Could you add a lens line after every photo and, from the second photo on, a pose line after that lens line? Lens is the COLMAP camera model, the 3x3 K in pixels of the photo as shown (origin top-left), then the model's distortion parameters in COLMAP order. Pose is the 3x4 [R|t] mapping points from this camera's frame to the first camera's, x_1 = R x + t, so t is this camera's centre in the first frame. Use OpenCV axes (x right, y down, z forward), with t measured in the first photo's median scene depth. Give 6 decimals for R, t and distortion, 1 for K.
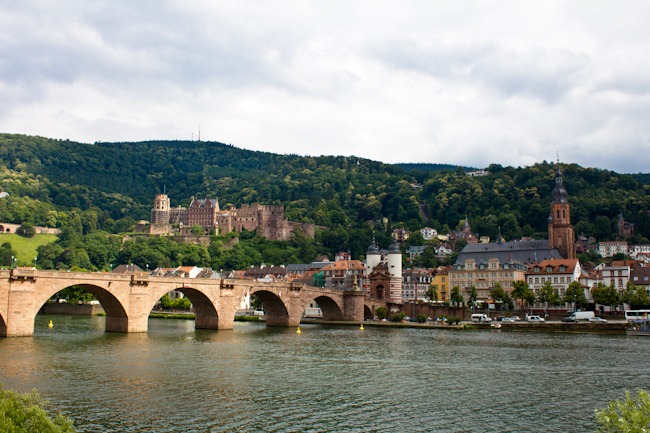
lens RADIAL K [[715.3, 0, 322.5], [0, 715.3, 221.1], [0, 0, 1]] dist [-0.148753, 0.000000]
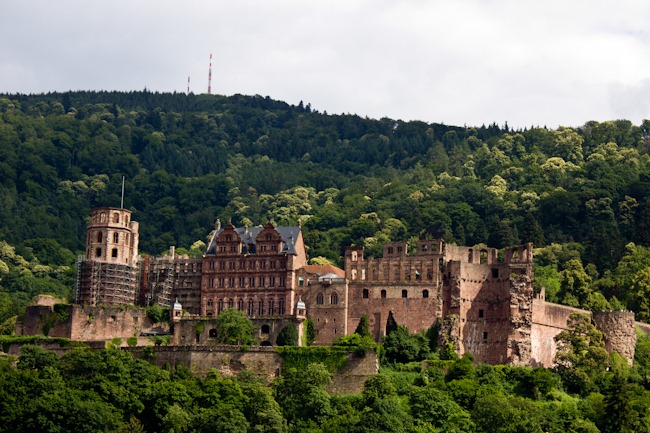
lens RADIAL K [[1945.0, 0, 327.1], [0, 1945.0, 216.1], [0, 0, 1]] dist [0.102516, 0.000000]
pose [[0.994505, 0.005421, -0.104552, -0.054640], [-0.012030, 0.997961, -0.062687, 0.015905], [0.103999, 0.063600, 0.992542, 0.212048]]
